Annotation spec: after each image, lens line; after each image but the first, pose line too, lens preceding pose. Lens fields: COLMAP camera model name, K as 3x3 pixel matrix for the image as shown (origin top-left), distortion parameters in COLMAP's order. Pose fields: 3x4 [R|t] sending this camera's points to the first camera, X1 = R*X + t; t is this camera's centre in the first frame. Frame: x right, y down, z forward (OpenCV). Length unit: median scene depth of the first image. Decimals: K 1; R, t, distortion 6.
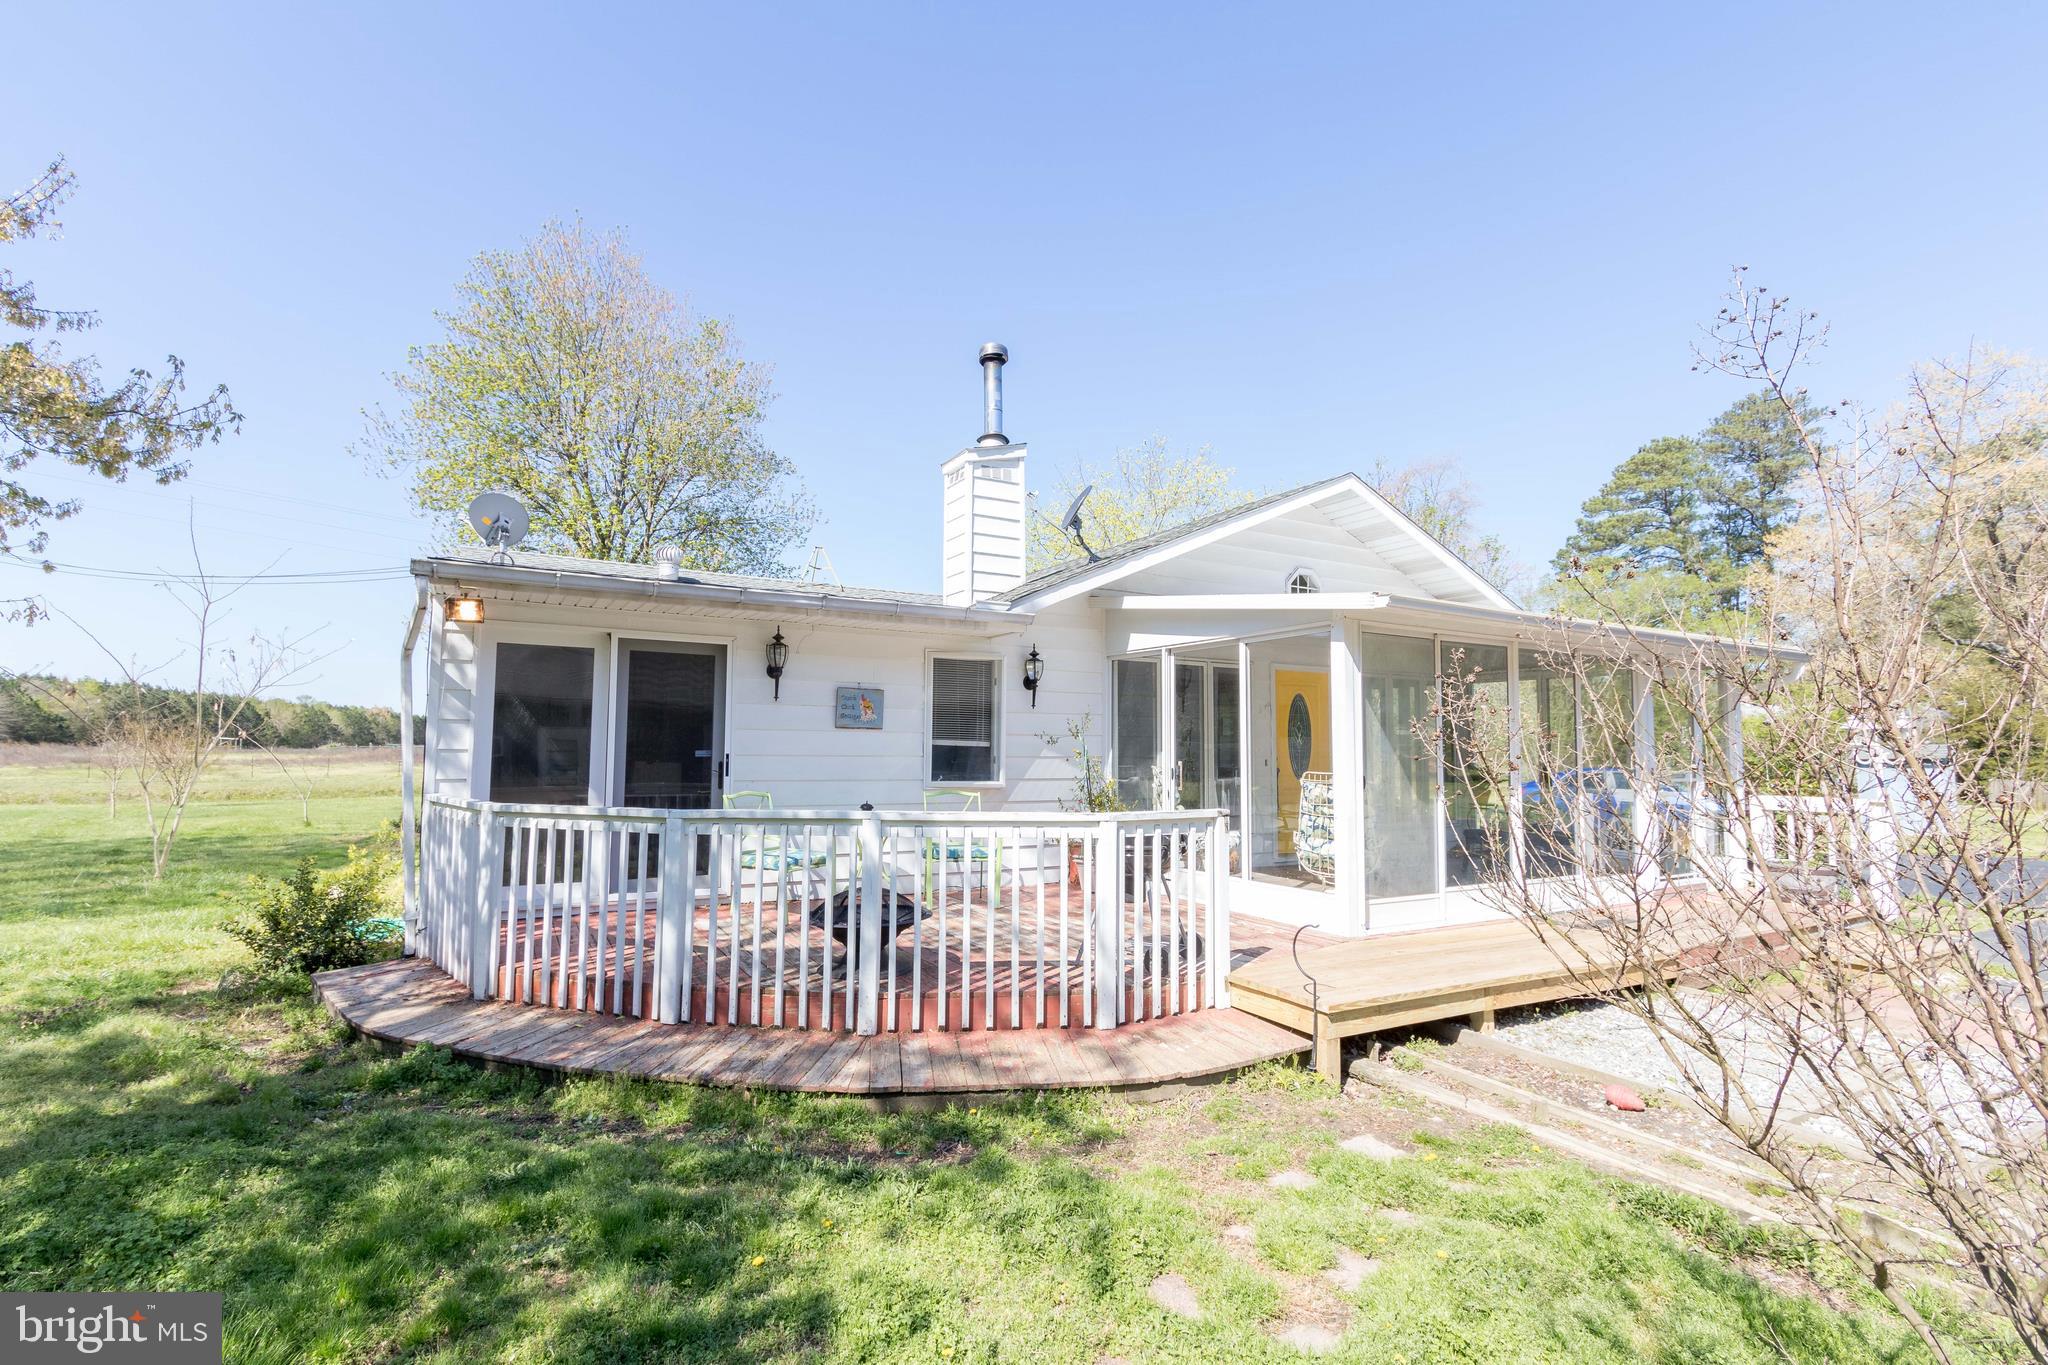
lens RADIAL K [[937.9, 0, 1020.6], [0, 937.9, 679.9], [0, 0, 1]] dist [0.013689, -0.000017]
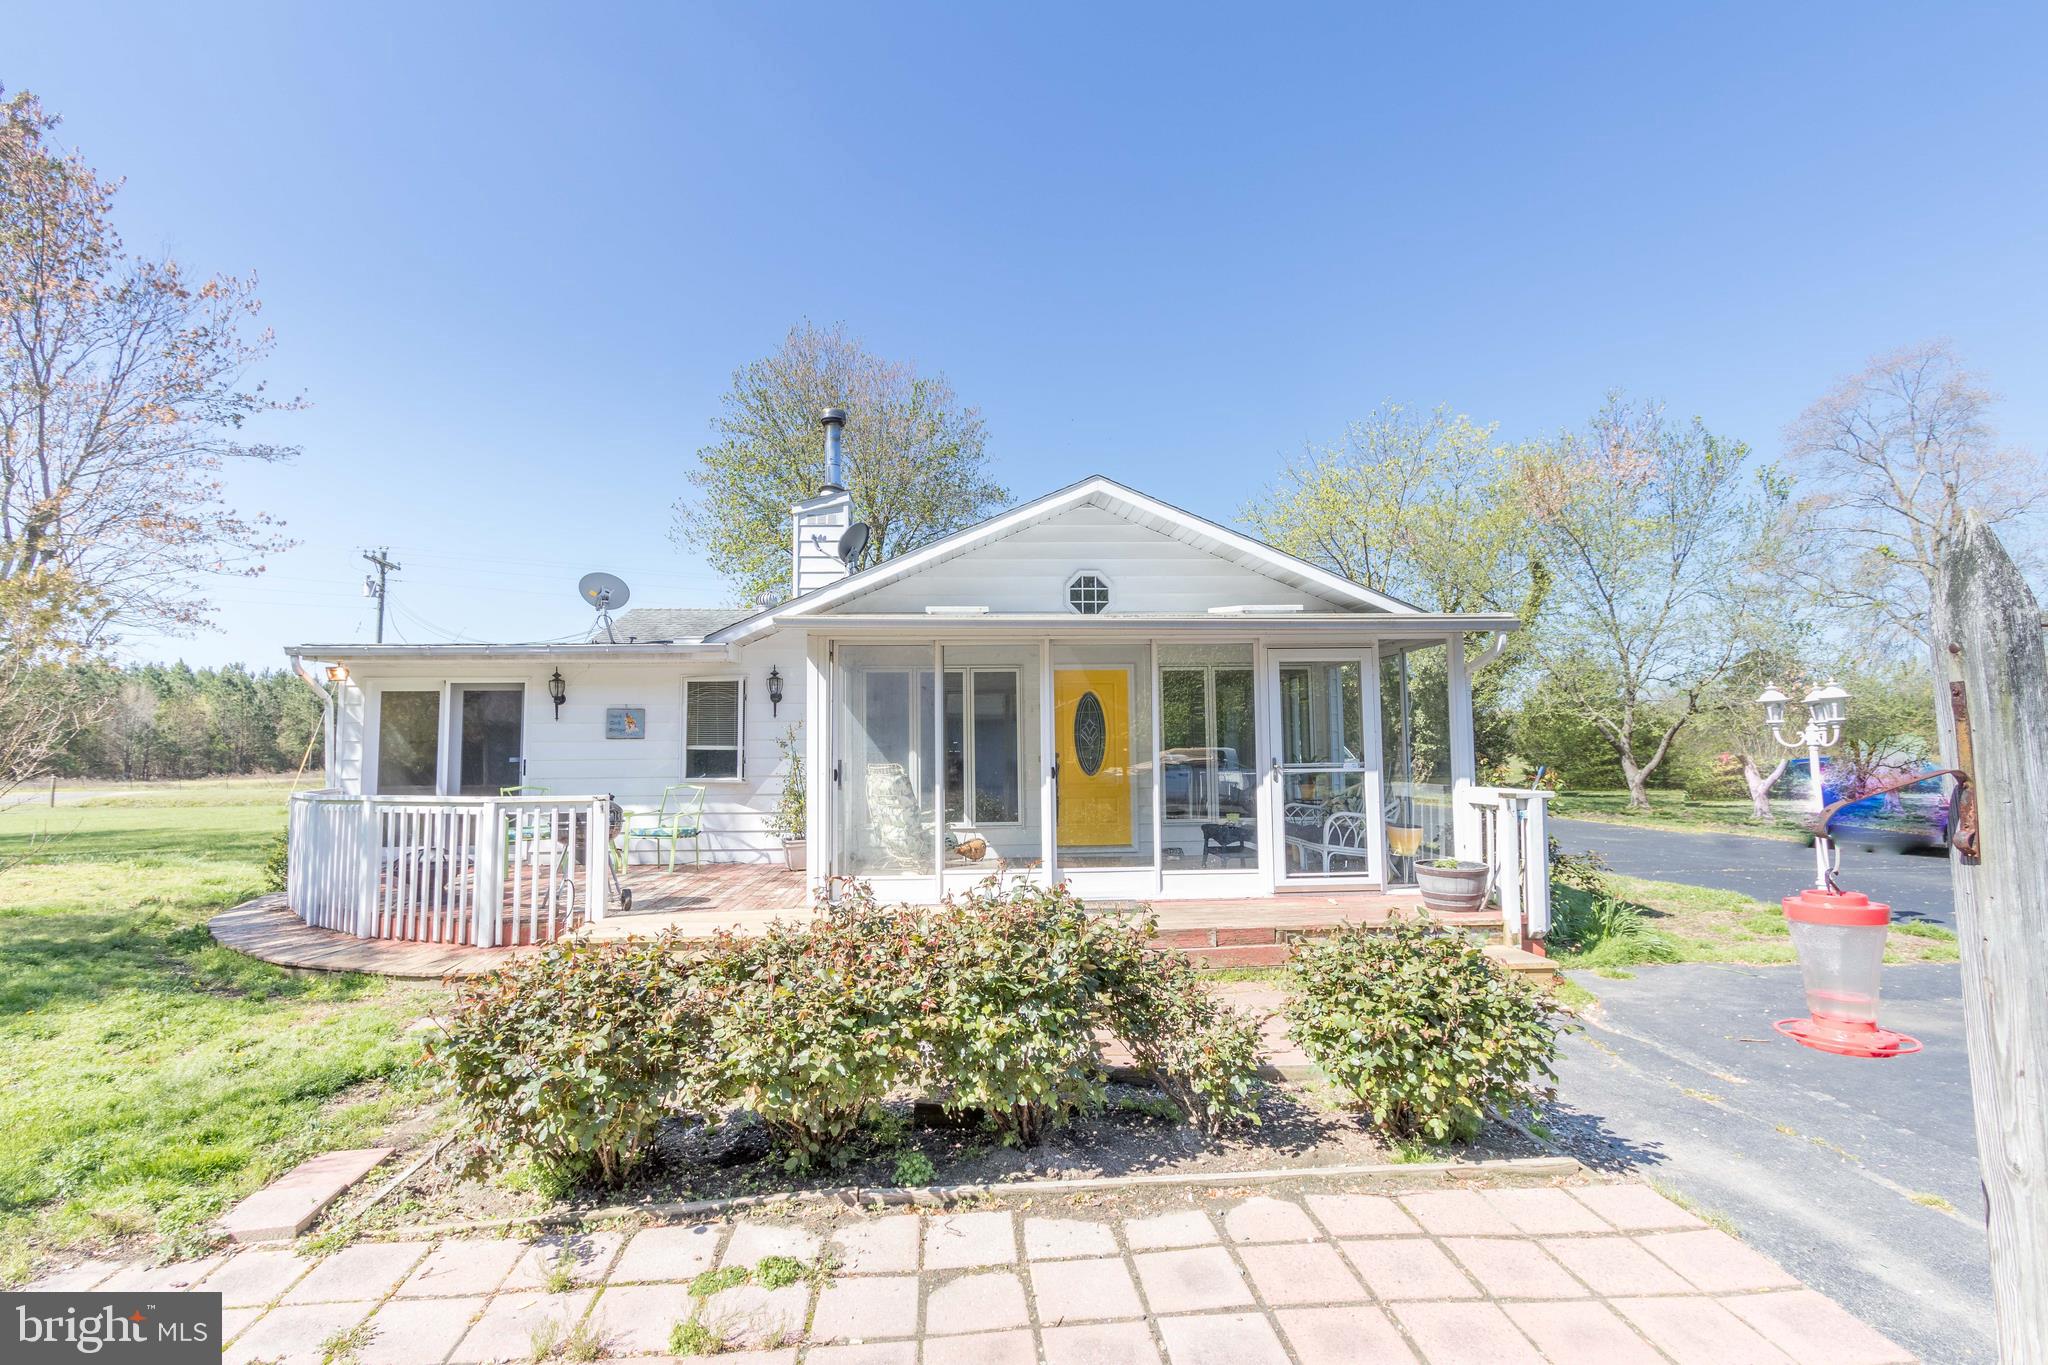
lens RADIAL K [[937.9, 0, 1022.4], [0, 937.9, 688.2], [0, 0, 1]] dist [0.013689, -0.000017]
pose [[0.905576, -0.053298, -0.420823, 0.941102], [0.055943, 0.998416, -0.006065, 0.020385], [0.420479, -0.018050, 0.907123, 0.031641]]
